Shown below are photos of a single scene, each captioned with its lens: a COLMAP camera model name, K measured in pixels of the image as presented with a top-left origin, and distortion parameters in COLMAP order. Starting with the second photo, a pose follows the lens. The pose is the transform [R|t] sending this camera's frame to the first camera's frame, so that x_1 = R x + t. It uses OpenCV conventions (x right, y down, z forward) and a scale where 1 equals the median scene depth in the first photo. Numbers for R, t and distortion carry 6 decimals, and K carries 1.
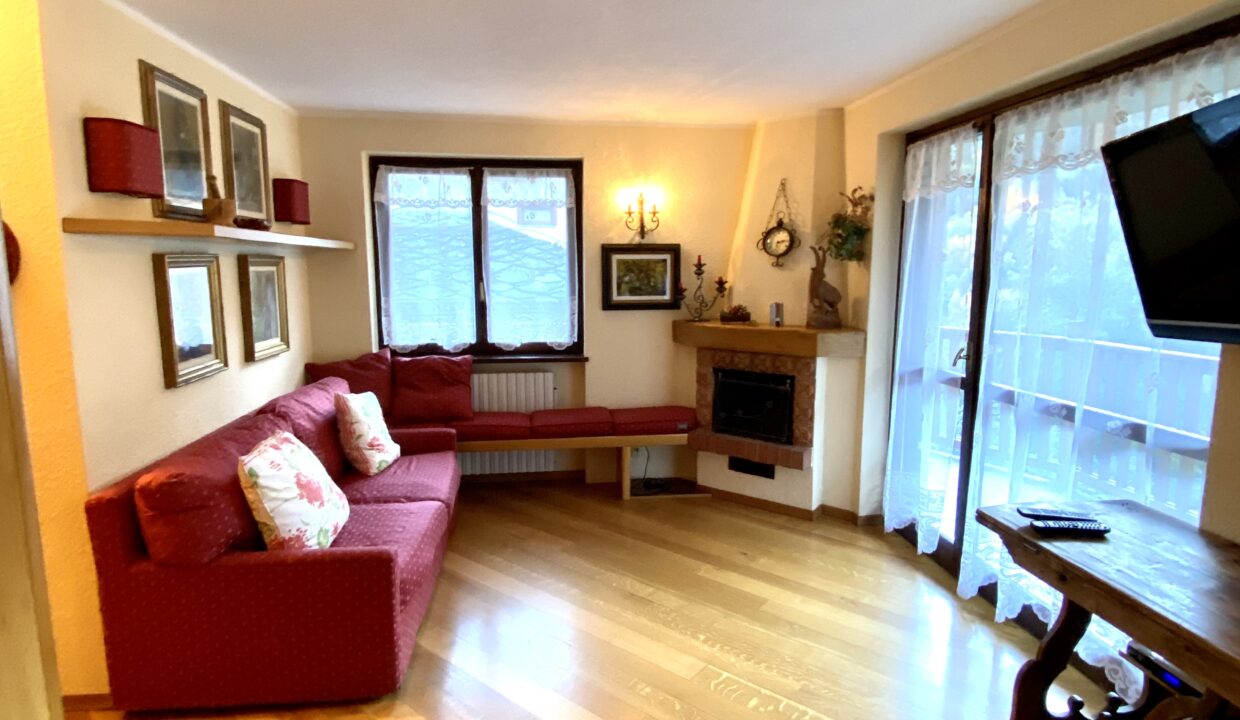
lens RADIAL K [[667.7, 0, 621.8], [0, 667.7, 357.1], [0, 0, 1]] dist [0.076284, -0.077729]
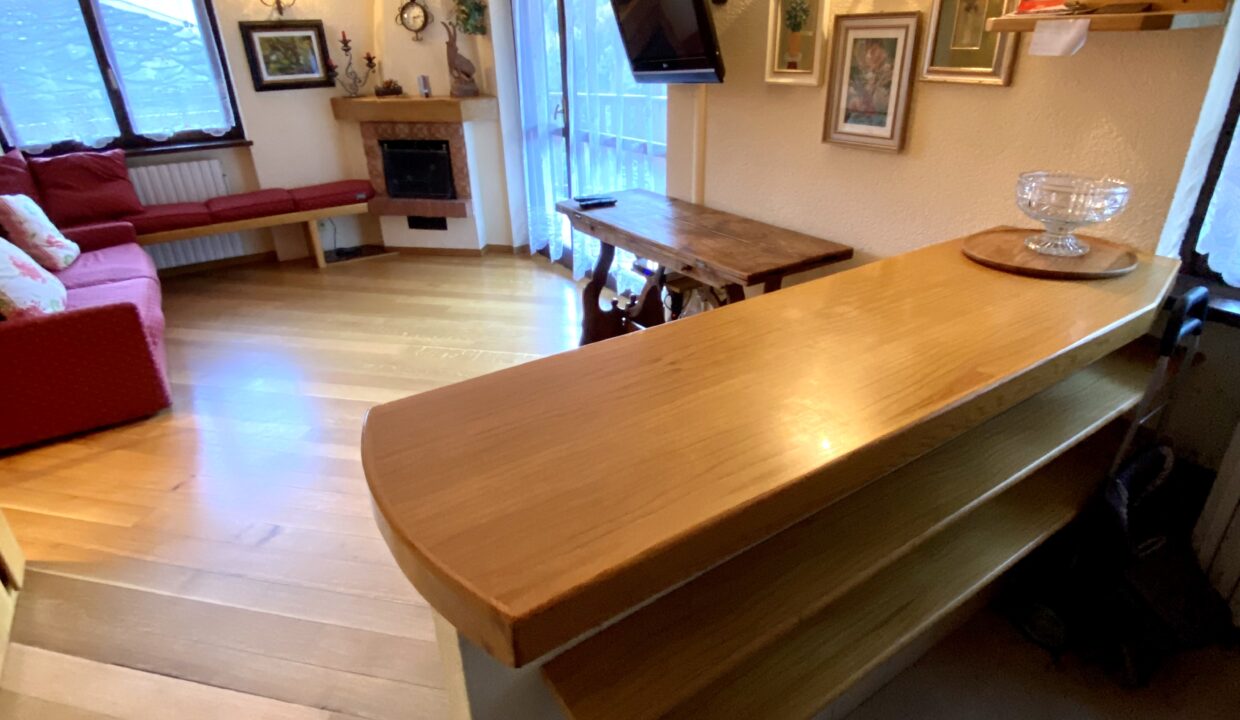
lens RADIAL K [[672.4, 0, 626.7], [0, 672.4, 360.7], [0, 0, 1]] dist [0.040039, -0.048343]
pose [[0.891012, -0.216705, 0.398919, -0.028157], [0.084797, 0.942695, 0.322699, 0.035244], [-0.445990, -0.253702, 0.858329, -0.283763]]
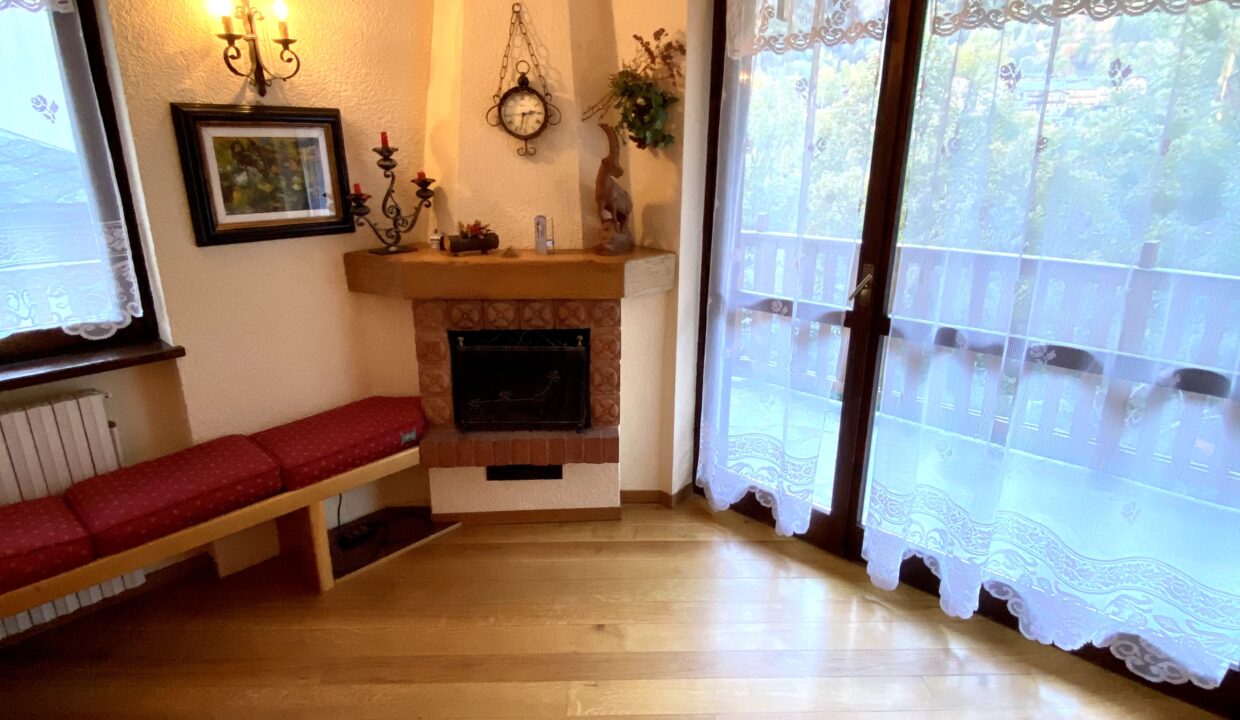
lens RADIAL K [[667.7, 0, 621.8], [0, 667.7, 357.1], [0, 0, 1]] dist [0.076284, -0.077729]
pose [[0.757776, -0.192646, 0.623429, -0.128489], [0.083369, 0.976178, 0.200315, -0.070751], [-0.647167, -0.099819, 0.755785, 0.456716]]
